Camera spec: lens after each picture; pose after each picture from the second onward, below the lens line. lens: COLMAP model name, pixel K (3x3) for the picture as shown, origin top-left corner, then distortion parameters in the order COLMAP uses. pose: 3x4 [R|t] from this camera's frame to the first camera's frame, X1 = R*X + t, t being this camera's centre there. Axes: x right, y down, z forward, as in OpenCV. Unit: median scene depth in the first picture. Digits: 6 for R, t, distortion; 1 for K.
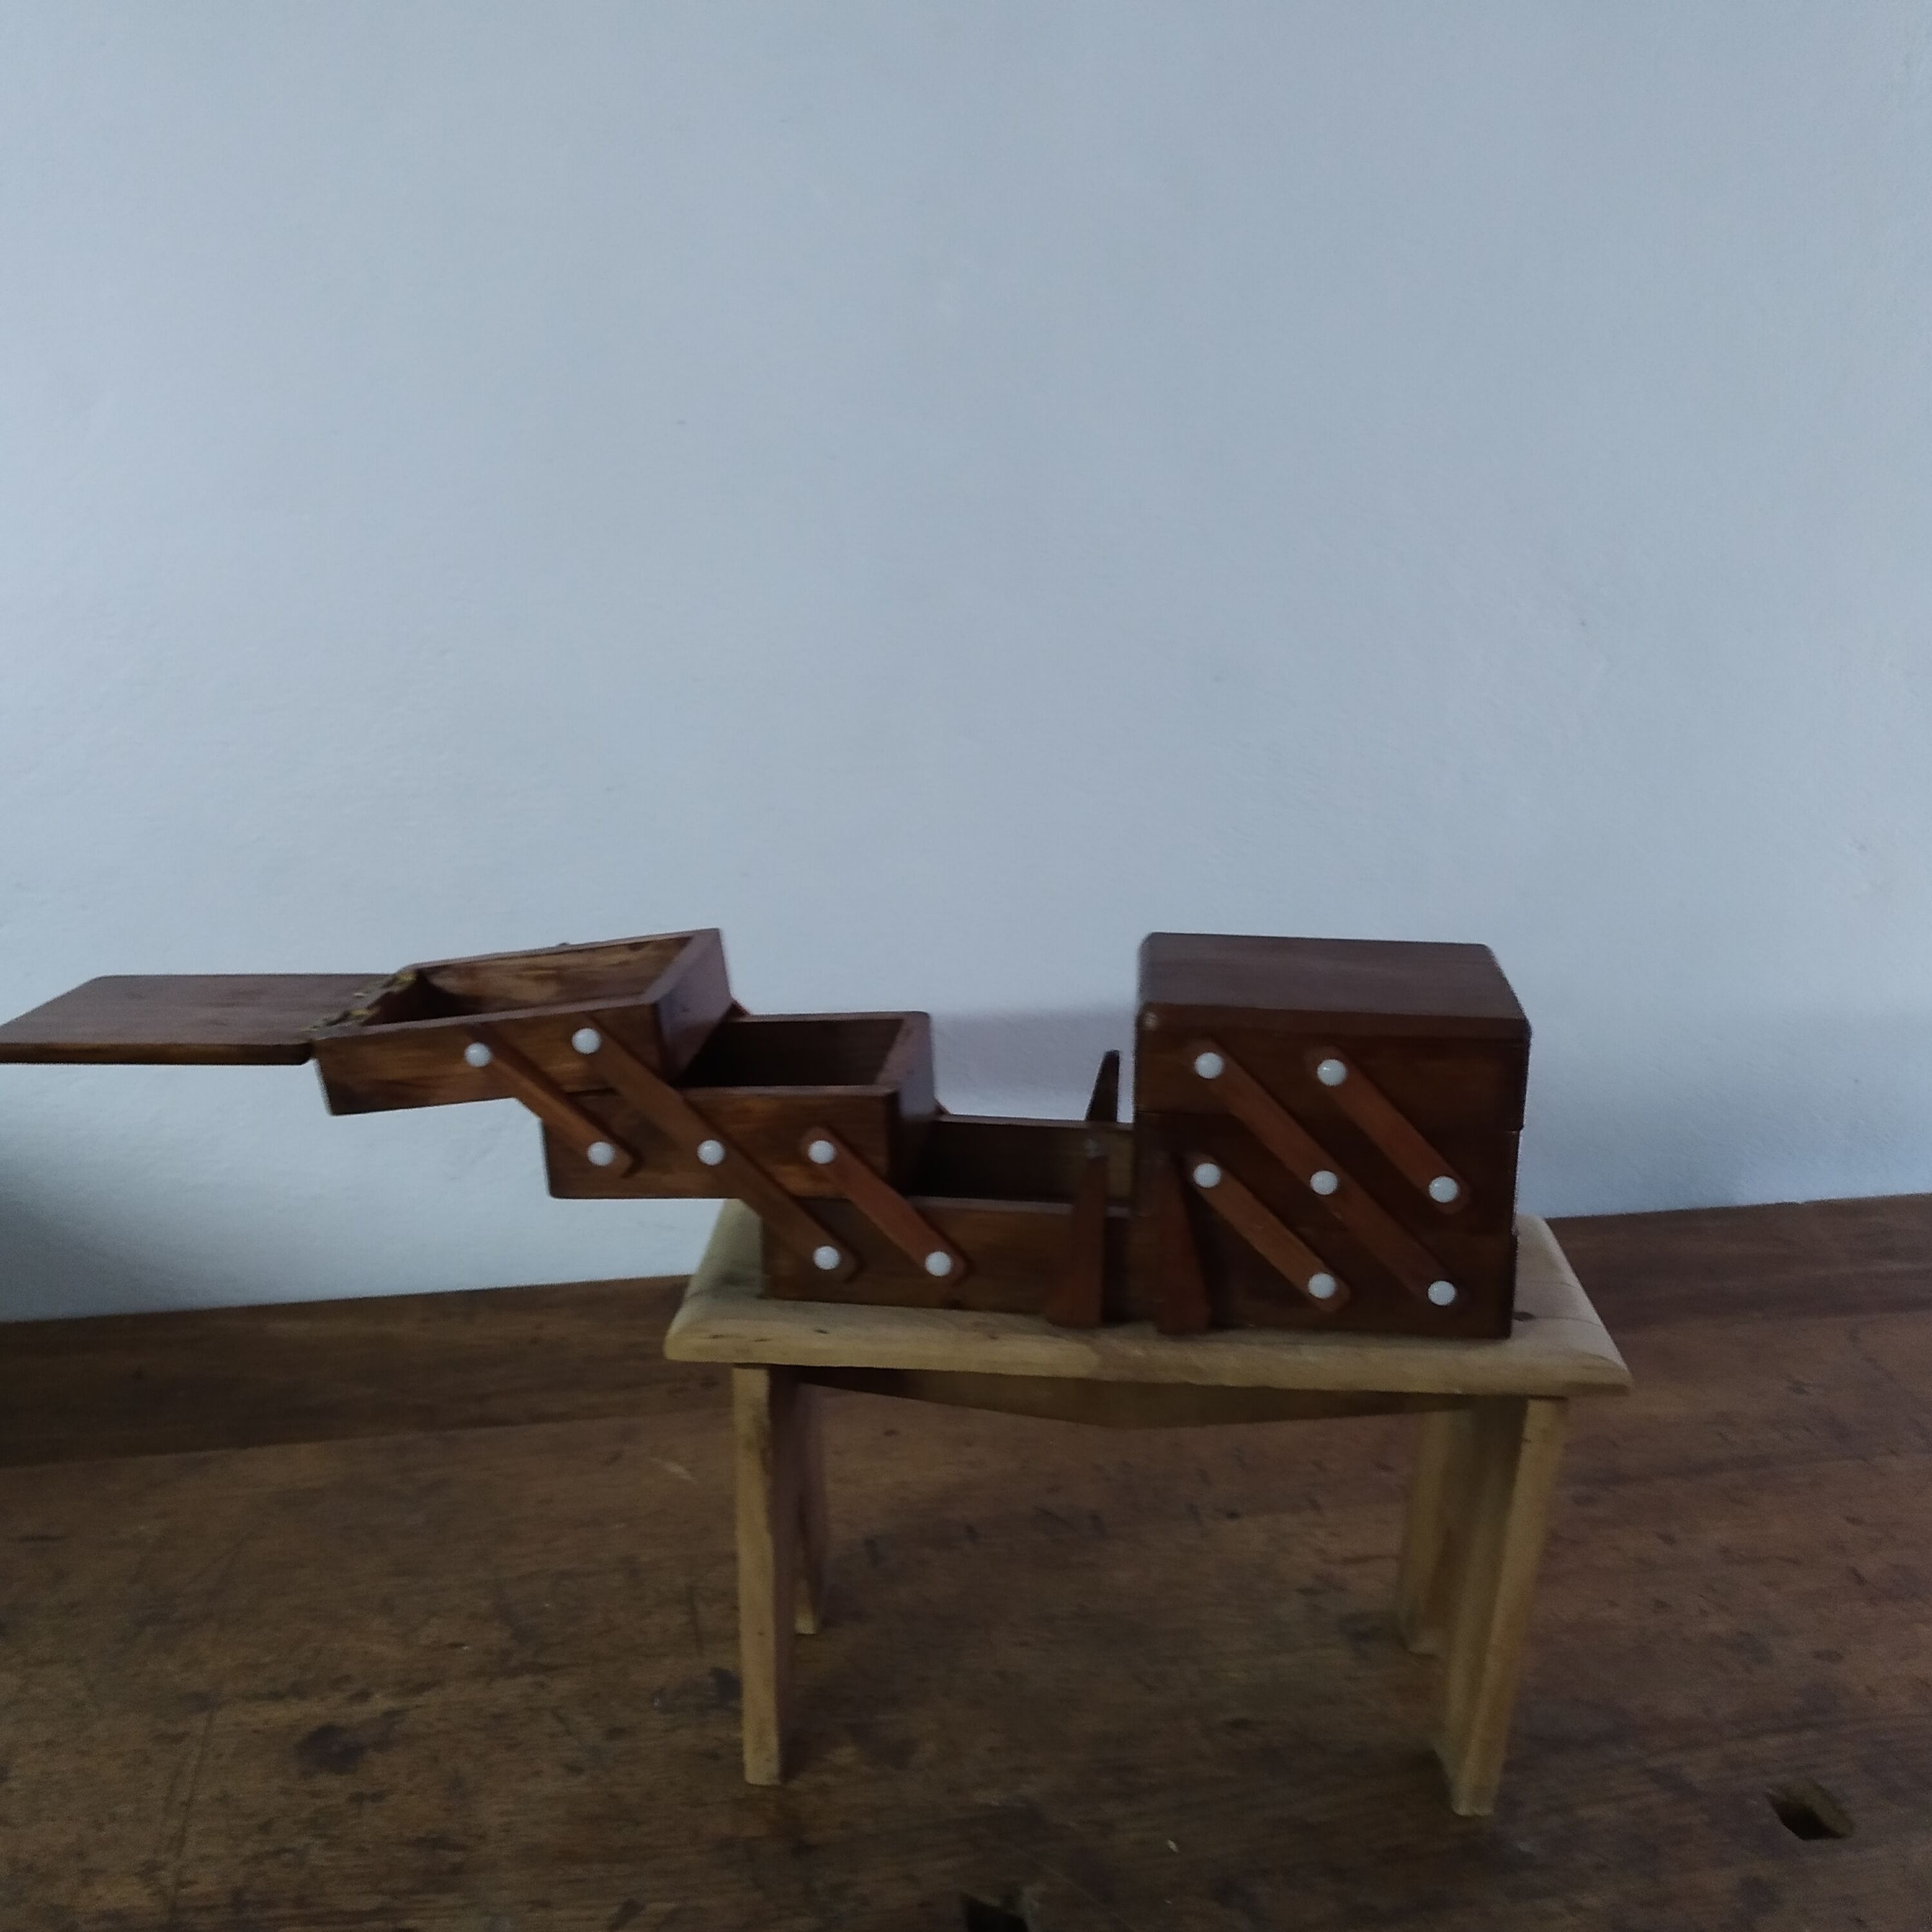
lens RADIAL K [[2042.8, 0, 965.2], [0, 2042.8, 937.4], [0, 0, 1]] dist [0.022430, -0.037292]
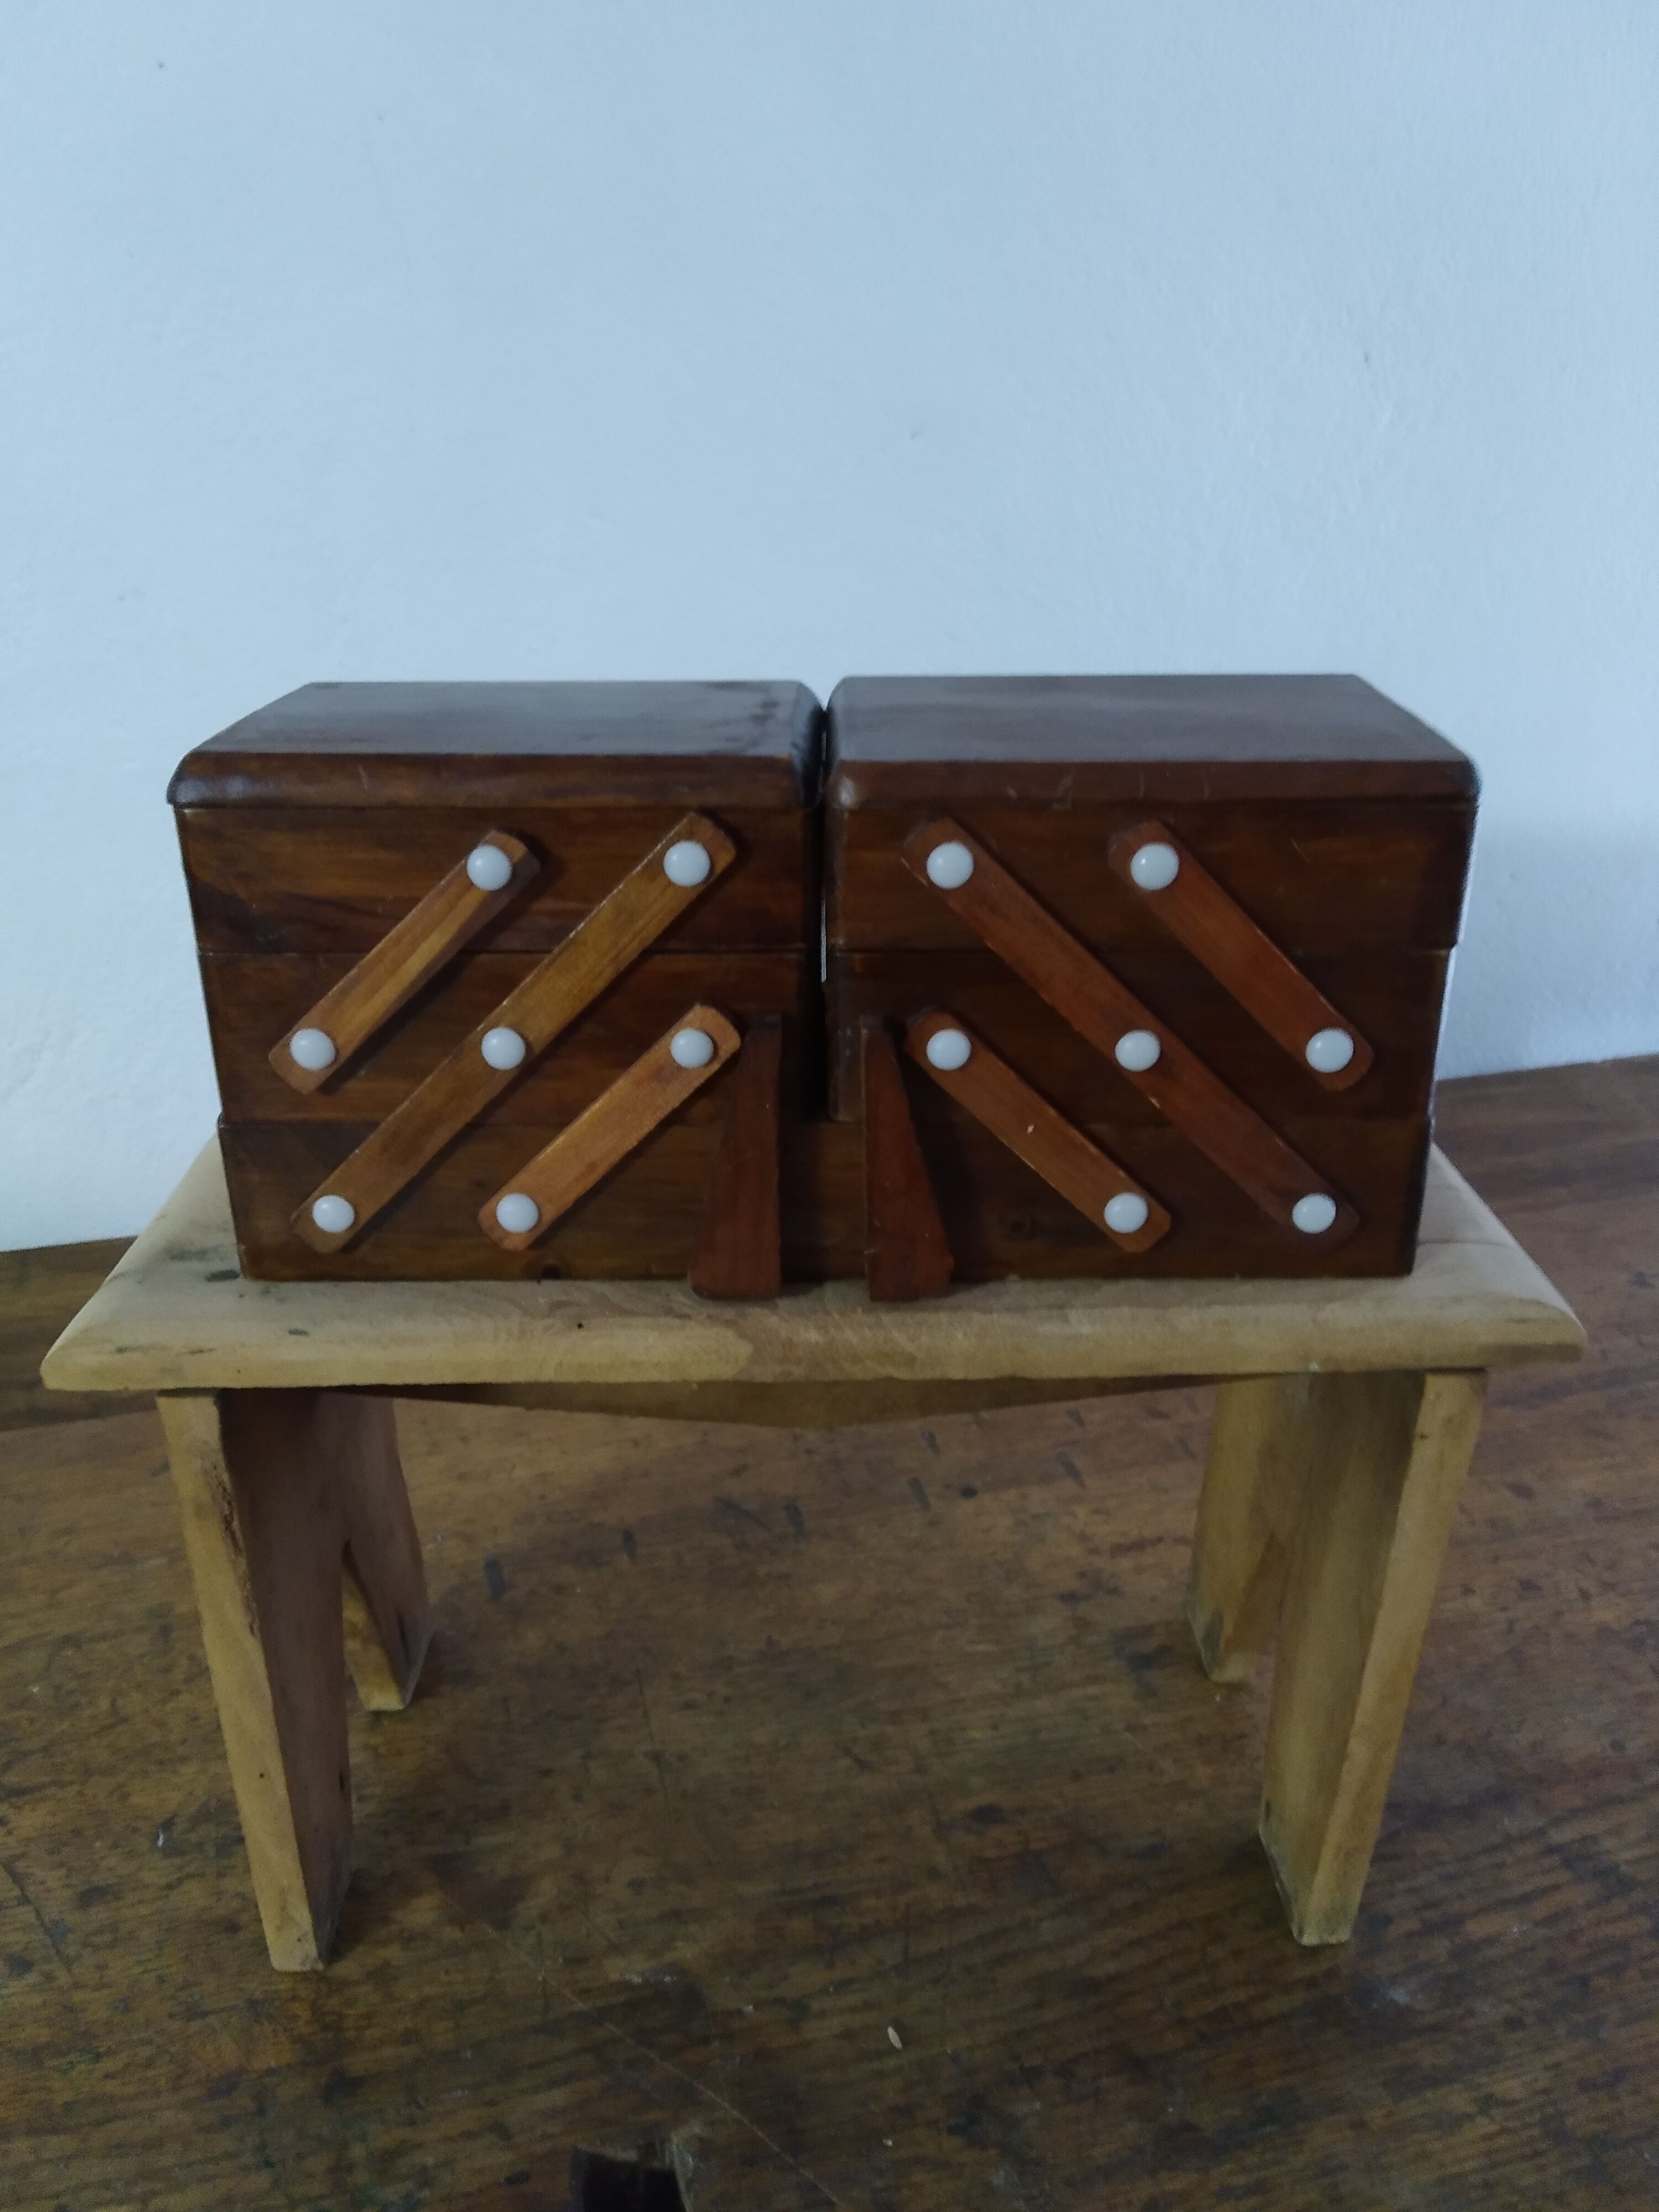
lens RADIAL K [[1745.7, 0, 829.5], [0, 1745.7, 1106.0], [0, 0, 1]] dist [0.029267, -0.061733]
pose [[0.997374, -0.050710, 0.051710, 0.060482], [0.043599, 0.990500, 0.130418, 0.056998], [-0.057833, -0.127821, 0.990110, 0.431106]]
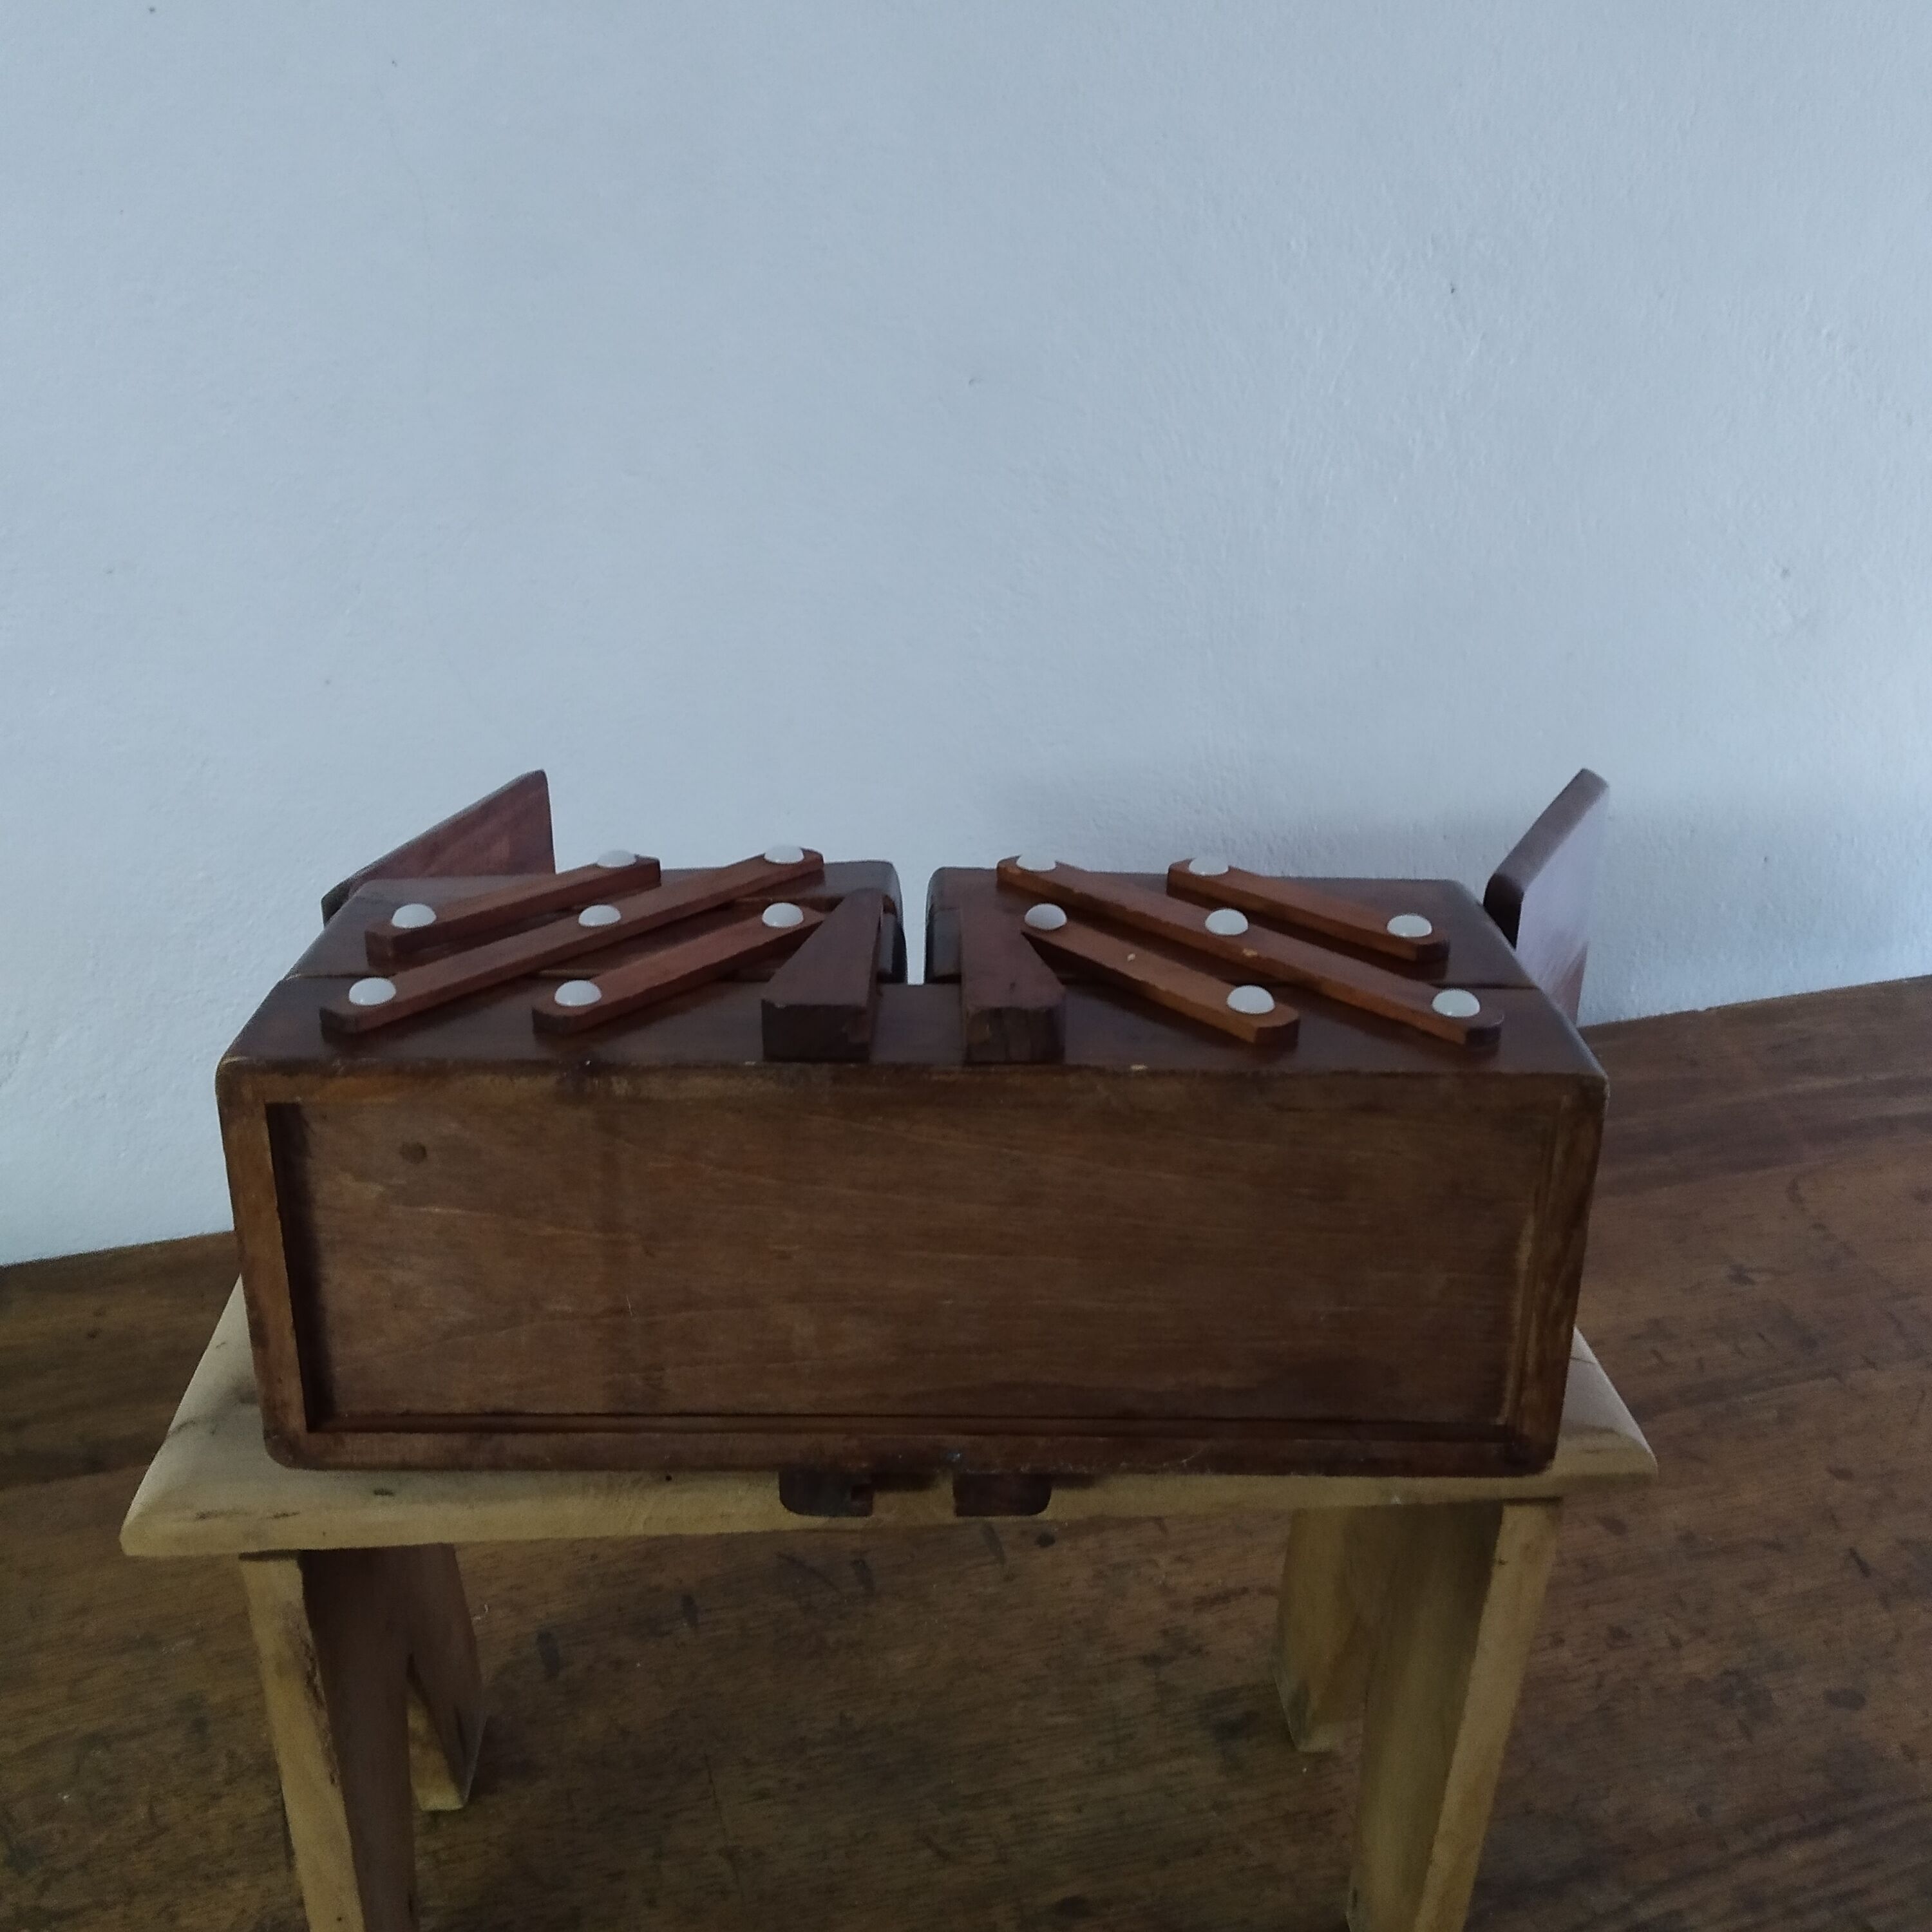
lens RADIAL K [[2042.8, 0, 965.2], [0, 2042.8, 937.4], [0, 0, 1]] dist [0.022430, -0.037292]
pose [[0.992574, -0.060736, 0.105398, 0.044039], [0.045819, 0.989290, 0.138586, -0.043839], [-0.112686, -0.132728, 0.984726, 0.358654]]
